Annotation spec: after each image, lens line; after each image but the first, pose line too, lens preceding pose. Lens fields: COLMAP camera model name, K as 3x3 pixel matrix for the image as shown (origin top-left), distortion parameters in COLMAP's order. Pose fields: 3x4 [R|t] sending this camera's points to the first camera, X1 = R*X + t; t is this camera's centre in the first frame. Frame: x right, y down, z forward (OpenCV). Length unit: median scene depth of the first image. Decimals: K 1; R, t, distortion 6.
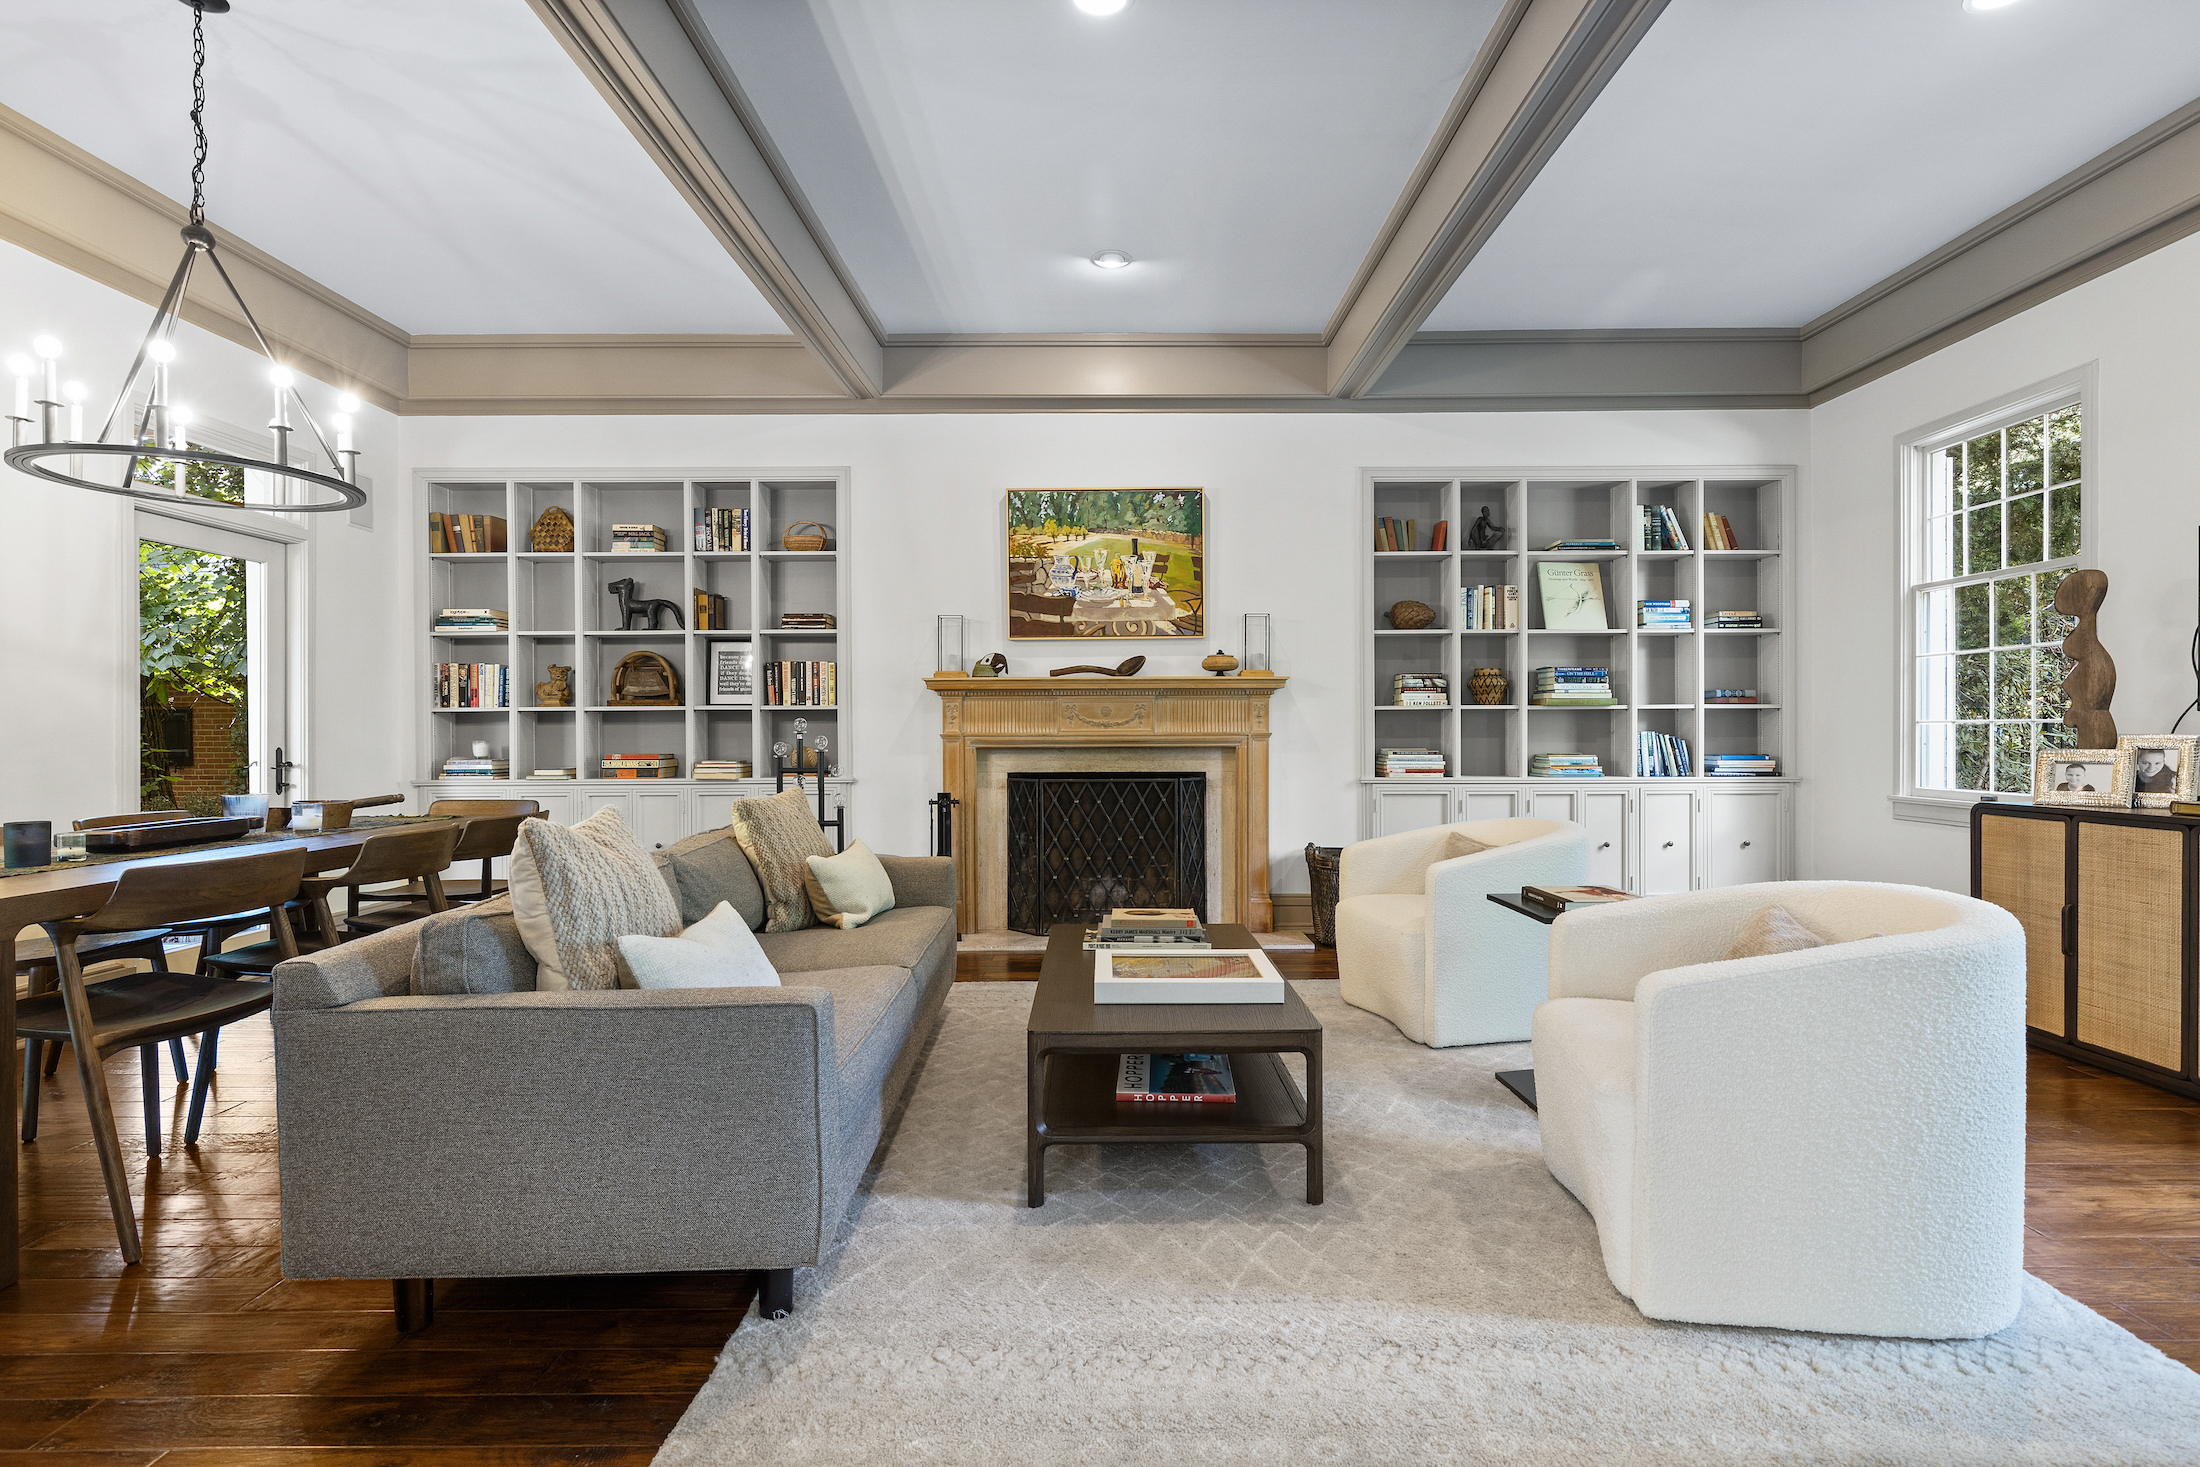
lens RADIAL K [[1097.2, 0, 1105.0], [0, 1097.2, 728.8], [0, 0, 1]] dist [0.001919, 0.000355]
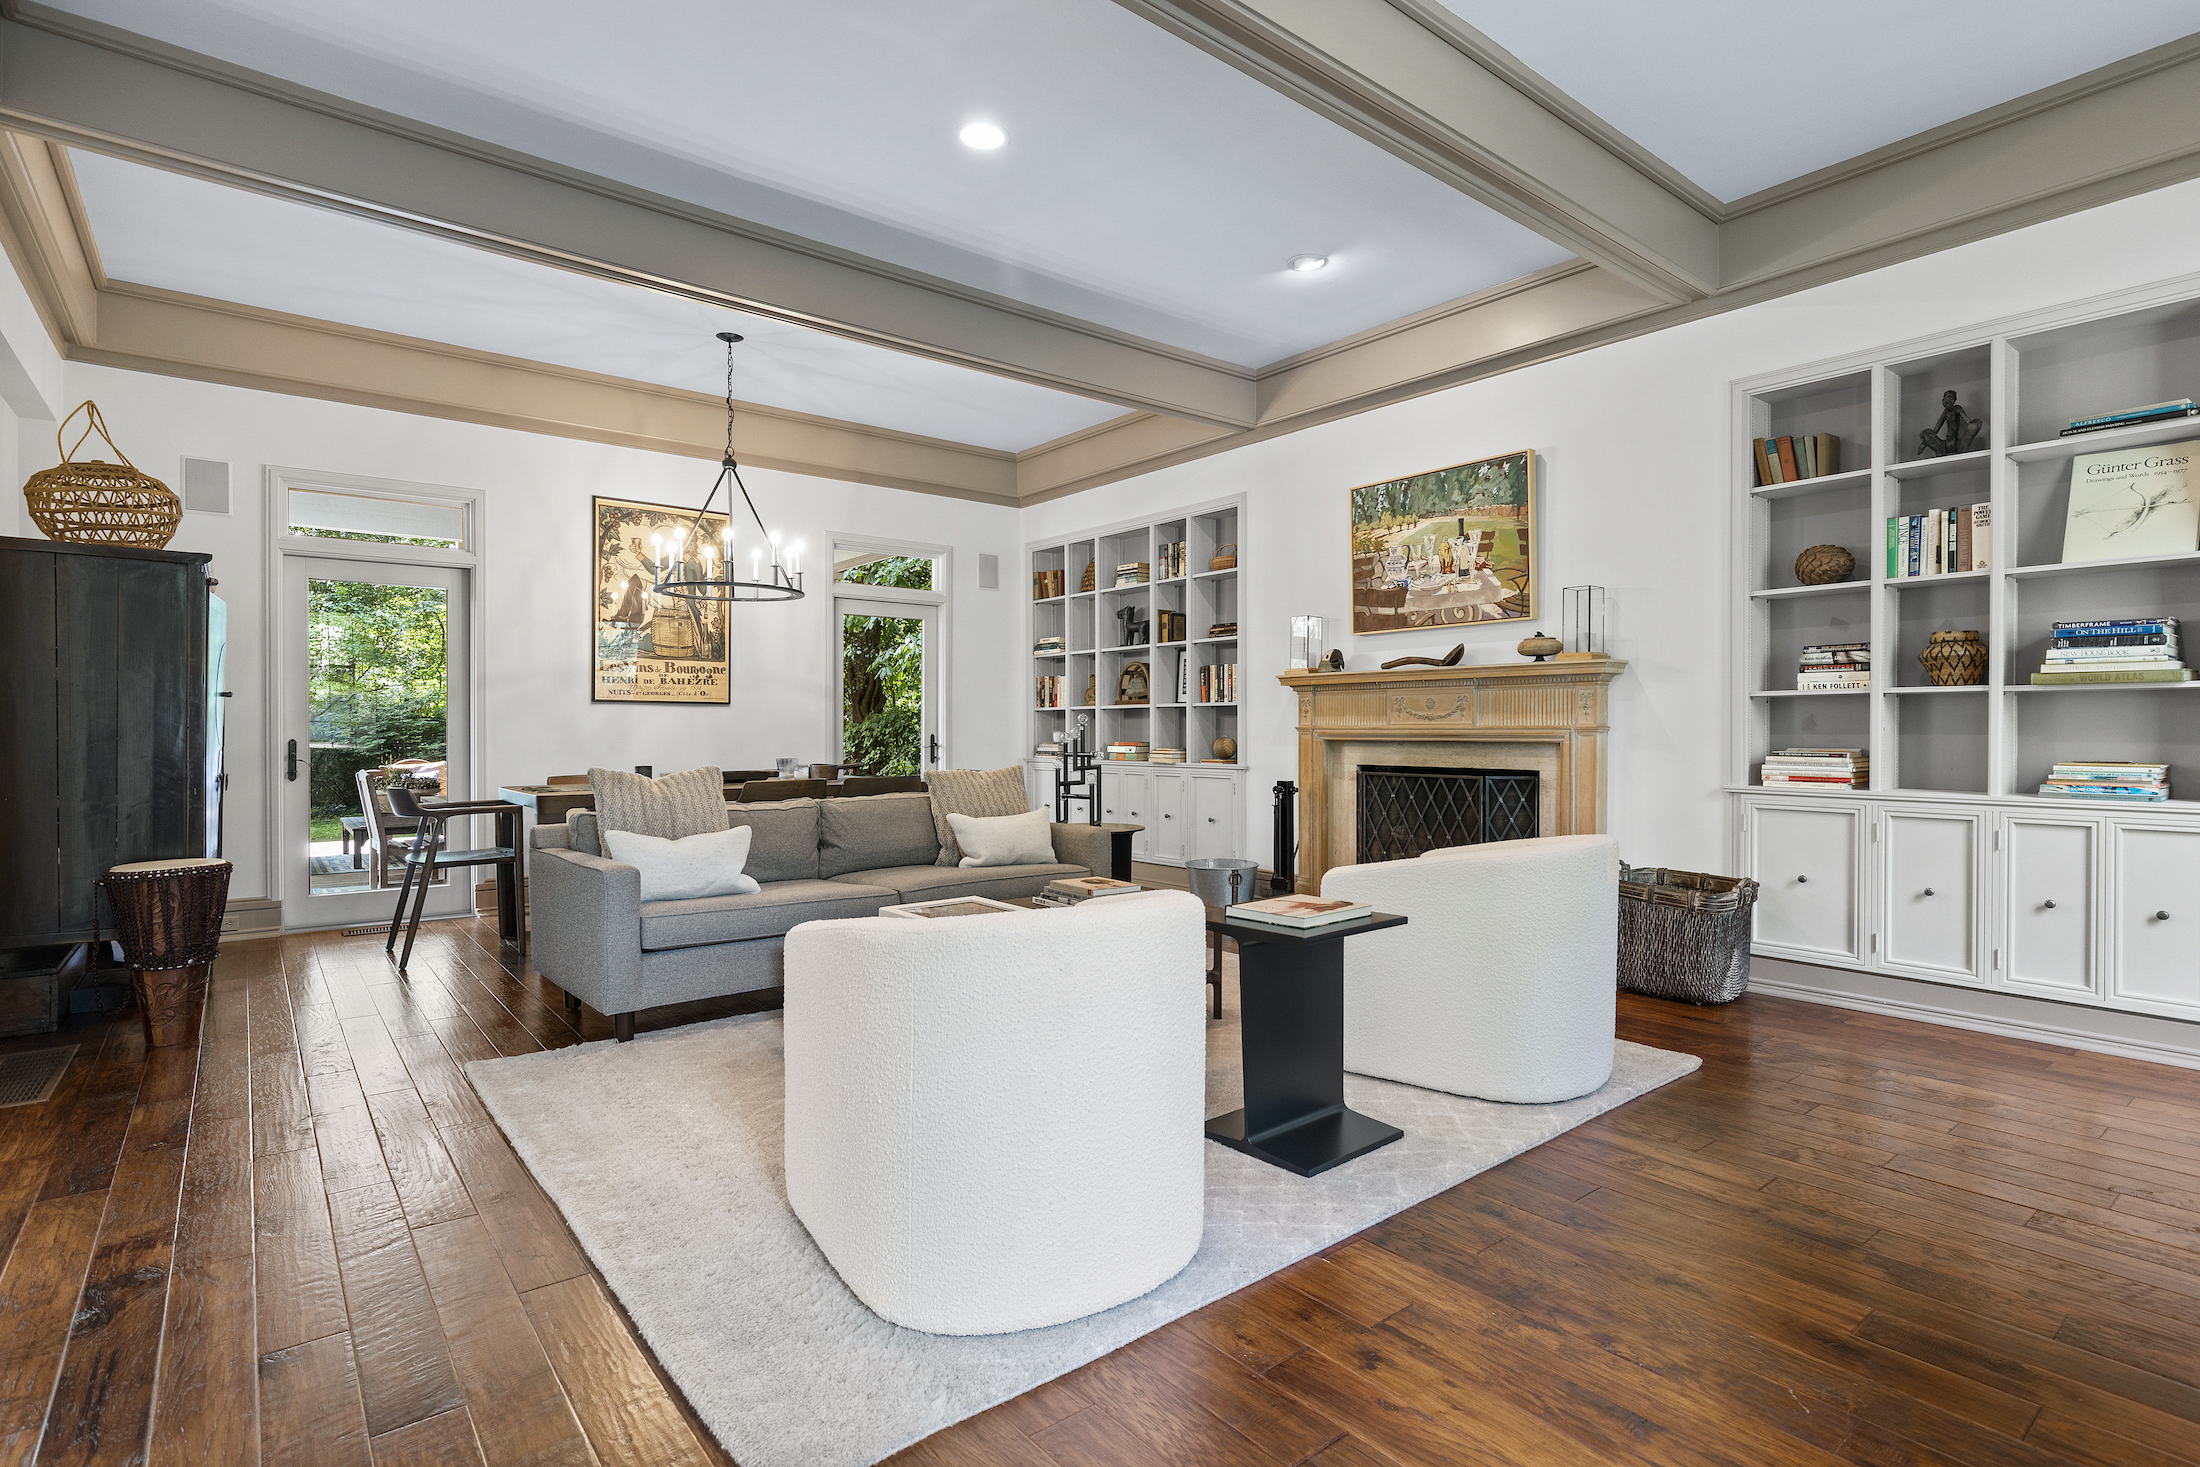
lens RADIAL K [[1097.2, 0, 1105.0], [0, 1097.2, 728.8], [0, 0, 1]] dist [0.001919, 0.000355]
pose [[0.617011, 0.003878, -0.786945, 0.576512], [0.000644, 0.999985, 0.005433, 0.000739], [0.786954, -0.003859, 0.617000, 0.182889]]
